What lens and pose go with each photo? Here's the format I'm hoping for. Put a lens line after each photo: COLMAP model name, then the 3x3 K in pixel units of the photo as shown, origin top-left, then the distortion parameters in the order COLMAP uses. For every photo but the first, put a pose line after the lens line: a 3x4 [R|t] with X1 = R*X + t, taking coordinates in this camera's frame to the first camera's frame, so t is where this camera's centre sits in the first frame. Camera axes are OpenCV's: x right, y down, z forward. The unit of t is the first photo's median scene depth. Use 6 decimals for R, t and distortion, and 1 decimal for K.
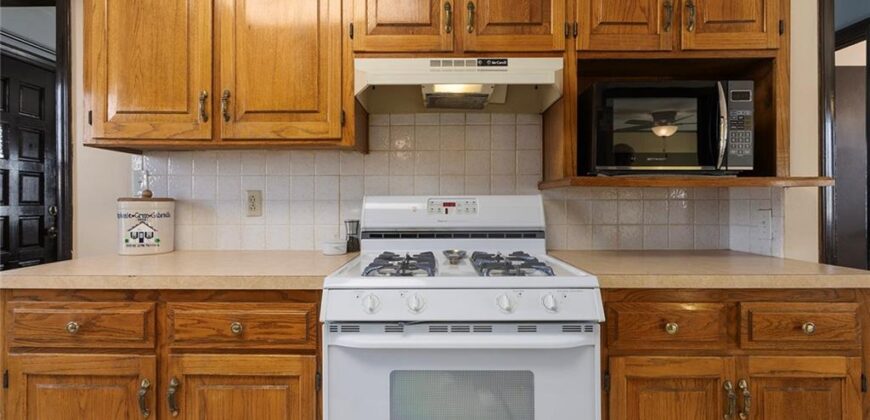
lens RADIAL K [[430.8, 0, 434.4], [0, 430.8, 201.6], [0, 0, 1]] dist [-0.000004, 0.000024]
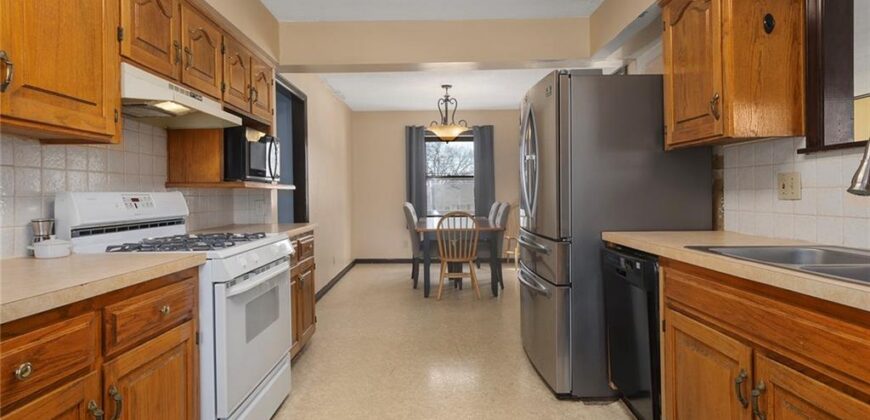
lens RADIAL K [[430.8, 0, 434.4], [0, 430.8, 201.6], [0, 0, 1]] dist [-0.000004, 0.000024]
pose [[-0.015048, -0.014598, 0.999780, -1.284818], [0.010682, 0.999834, 0.014759, 0.003307], [-0.999830, 0.010902, -0.014890, 0.260520]]
